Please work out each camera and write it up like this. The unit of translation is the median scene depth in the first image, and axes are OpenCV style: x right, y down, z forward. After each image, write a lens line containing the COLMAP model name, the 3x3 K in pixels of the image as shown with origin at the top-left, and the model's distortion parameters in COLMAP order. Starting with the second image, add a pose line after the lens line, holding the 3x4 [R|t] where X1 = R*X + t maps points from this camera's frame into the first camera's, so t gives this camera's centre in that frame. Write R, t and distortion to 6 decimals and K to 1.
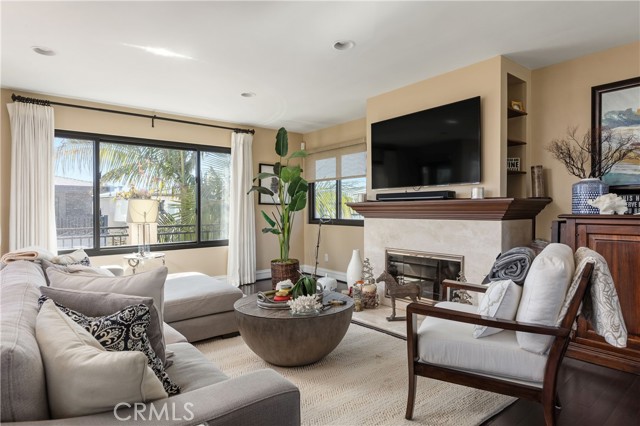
lens RADIAL K [[360.9, 0, 320.0], [0, 360.9, 213.0], [0, 0, 1]] dist [0.006063, 0.001123]
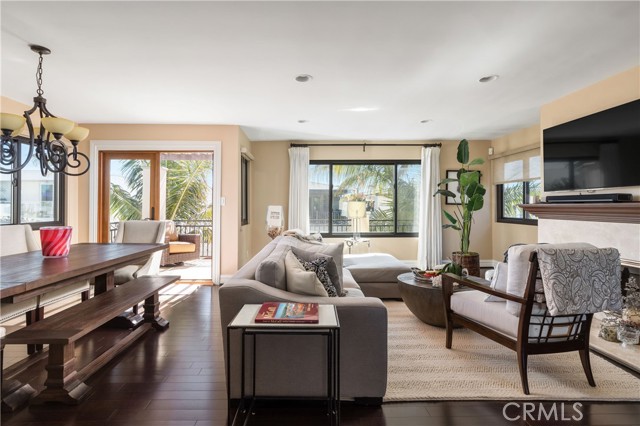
lens RADIAL K [[321.8, 0, 311.0], [0, 321.8, 203.1], [0, 0, 1]] dist [-0.012718, 0.000631]
pose [[0.779736, 0.000137, -0.626109, 0.190379], [-0.010996, 0.999849, -0.013474, -0.011656], [0.626012, 0.017391, 0.779619, -0.140973]]
